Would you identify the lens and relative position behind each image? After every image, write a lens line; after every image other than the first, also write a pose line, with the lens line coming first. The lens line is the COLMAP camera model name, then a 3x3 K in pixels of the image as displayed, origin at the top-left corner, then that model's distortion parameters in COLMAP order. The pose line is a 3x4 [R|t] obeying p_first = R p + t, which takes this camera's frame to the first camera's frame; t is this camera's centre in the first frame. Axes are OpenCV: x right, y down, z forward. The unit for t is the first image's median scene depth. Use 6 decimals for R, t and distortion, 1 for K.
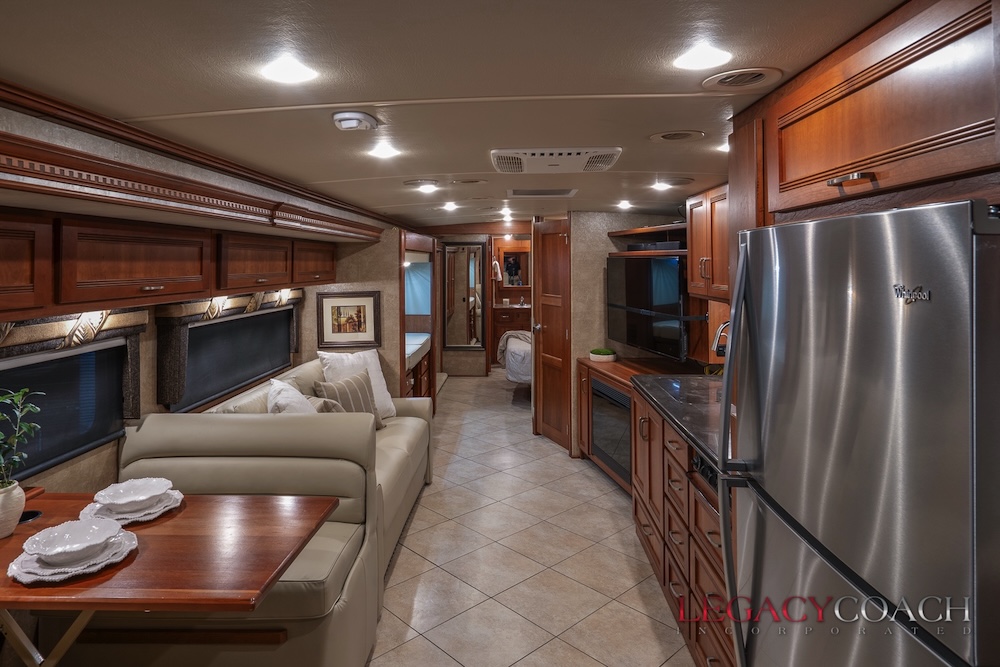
lens RADIAL K [[612.4, 0, 489.5], [0, 612.4, 272.5], [0, 0, 1]] dist [0.005448, 0.000386]
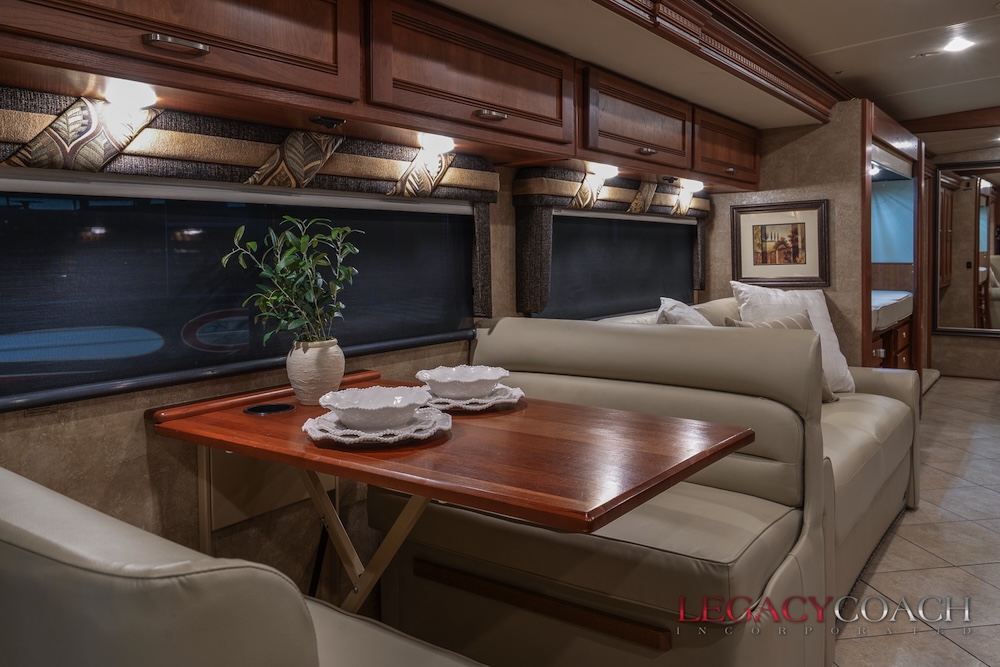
lens RADIAL K [[762.1, 0, 481.1], [0, 762.1, 272.9], [0, 0, 1]] dist [0.017581, -0.011627]
pose [[0.824515, 0.008187, -0.565780, -0.024324], [0.002407, 0.999836, 0.017976, 0.100587], [0.565834, -0.016184, 0.824360, 0.125049]]
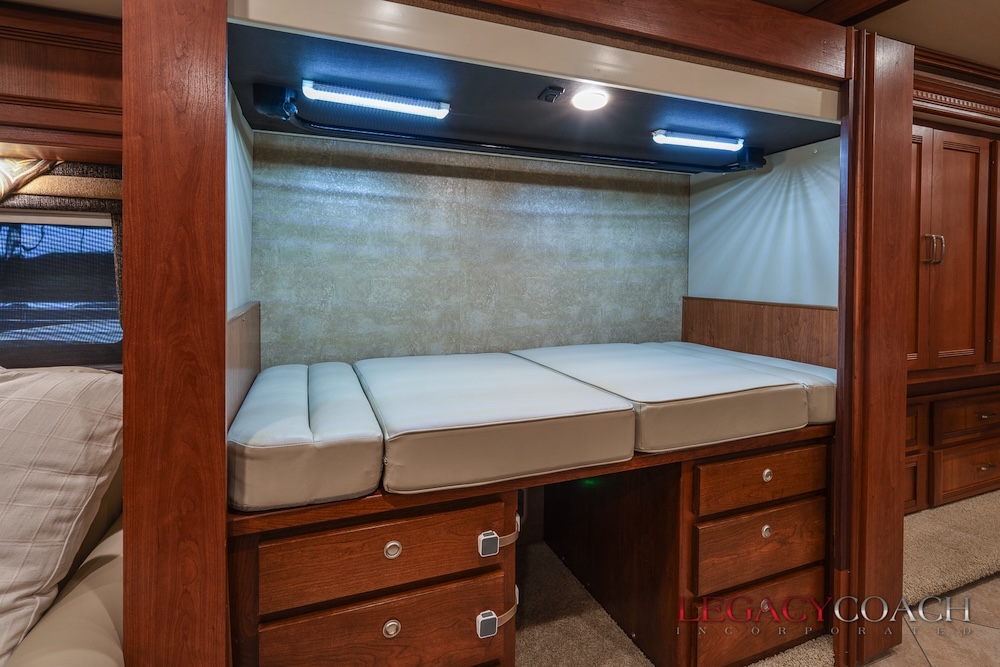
lens RADIAL K [[487.3, 0, 445.0], [0, 487.3, 280.7], [0, 0, 1]] dist [-0.005305, 0.003016]
pose [[0.394329, 0.005697, -0.918952, 0.061893], [-0.017927, 0.999838, -0.001494, 0.093463], [0.918795, 0.017063, 0.394367, 1.216062]]
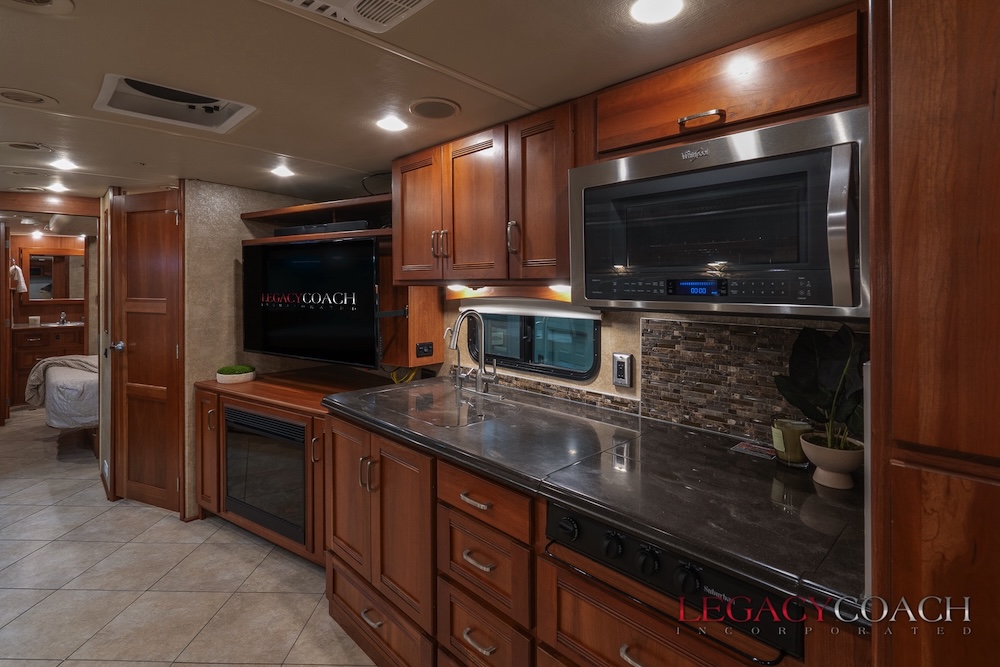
lens RADIAL K [[487.3, 0, 504.1], [0, 487.3, 283.4], [0, 0, 1]] dist [-0.005305, 0.003016]
pose [[0.684359, 0.001772, 0.729143, -0.036162], [0.010074, 0.999879, -0.011885, 0.039196], [-0.729076, 0.015479, 0.684258, 0.414221]]
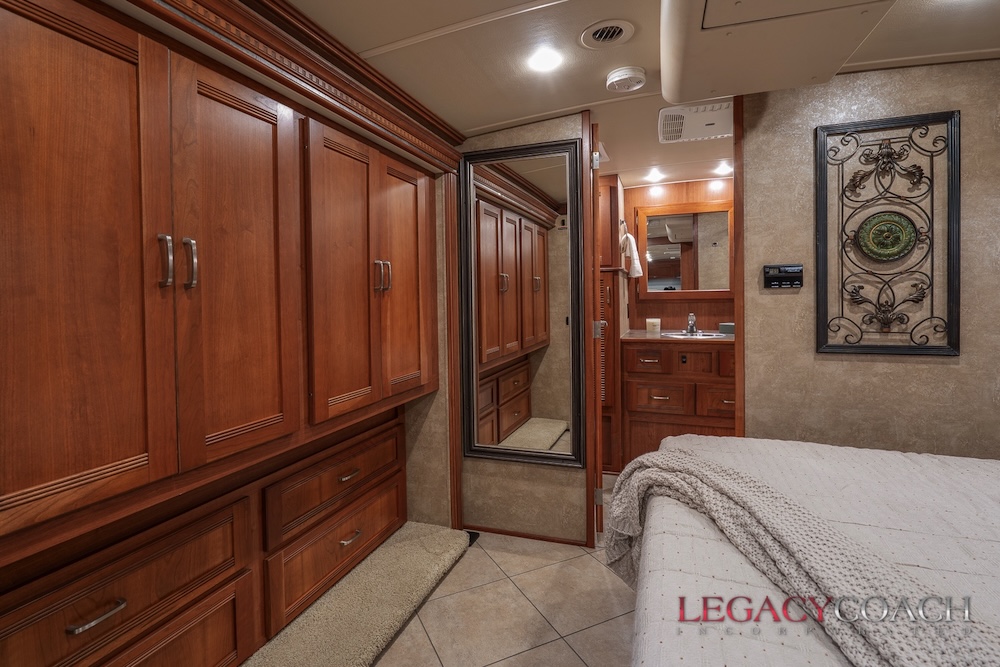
lens RADIAL K [[487.3, 0, 492.2], [0, 487.3, 307.5], [0, 0, 1]] dist [-0.005305, 0.003016]
pose [[0.952017, -0.012674, -0.305782, 0.061696], [0.014918, 0.999876, 0.005003, 0.080769], [0.305681, -0.009325, 0.952088, 1.606164]]
